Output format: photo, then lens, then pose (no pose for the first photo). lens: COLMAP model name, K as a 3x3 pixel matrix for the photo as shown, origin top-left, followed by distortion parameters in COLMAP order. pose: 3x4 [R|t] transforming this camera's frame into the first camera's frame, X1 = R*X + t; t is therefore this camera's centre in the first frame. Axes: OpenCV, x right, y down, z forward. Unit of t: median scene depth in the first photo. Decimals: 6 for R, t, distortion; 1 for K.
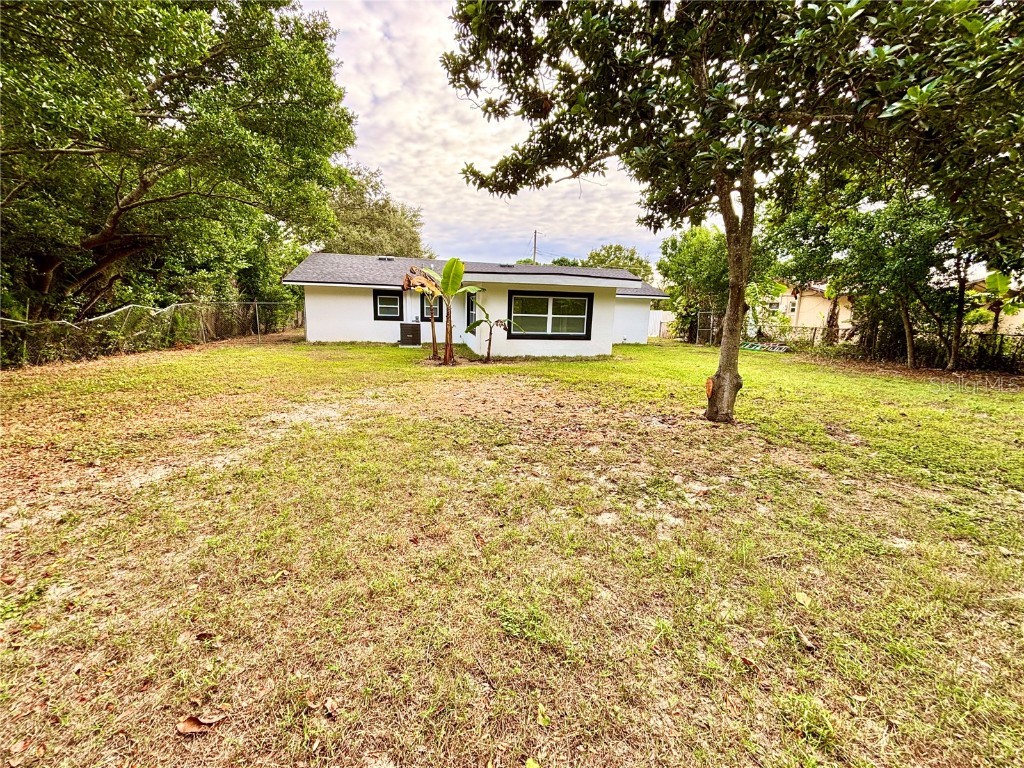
lens RADIAL K [[414.2, 0, 510.8], [0, 414.2, 381.7], [0, 0, 1]] dist [0.001742, -0.000638]
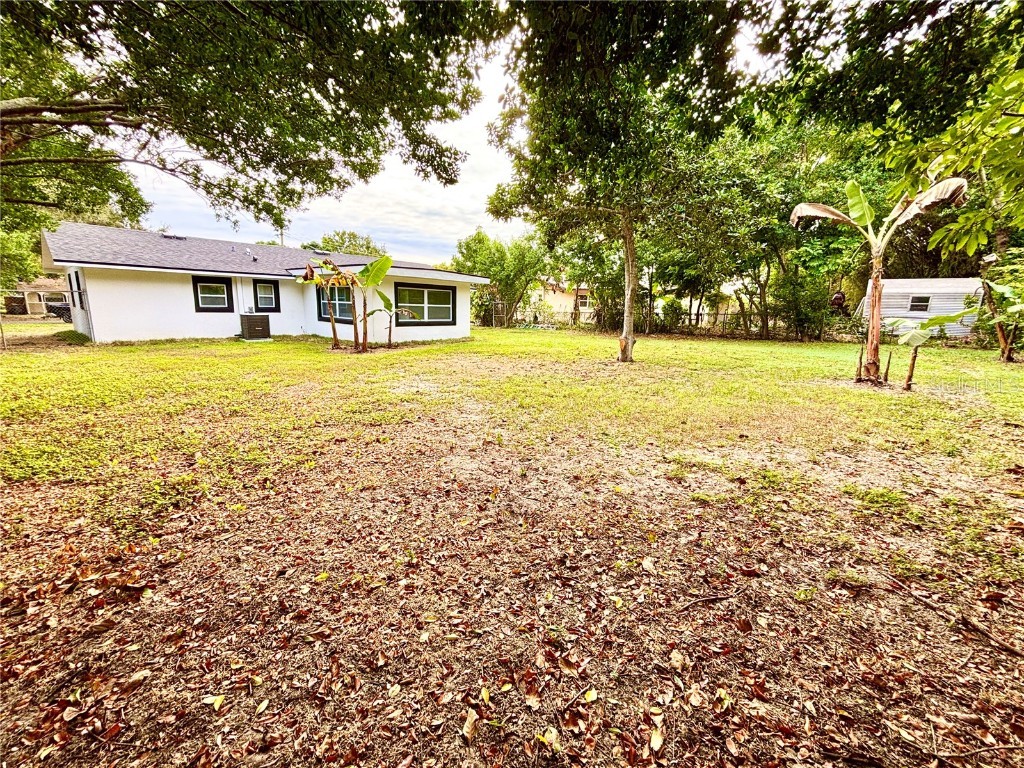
lens RADIAL K [[414.2, 0, 510.8], [0, 414.2, 381.7], [0, 0, 1]] dist [0.001742, -0.000638]
pose [[0.801574, -0.115823, 0.586570, -0.334025], [0.099747, 0.993214, 0.059809, 0.006157], [-0.589517, 0.010568, 0.807687, -0.061618]]
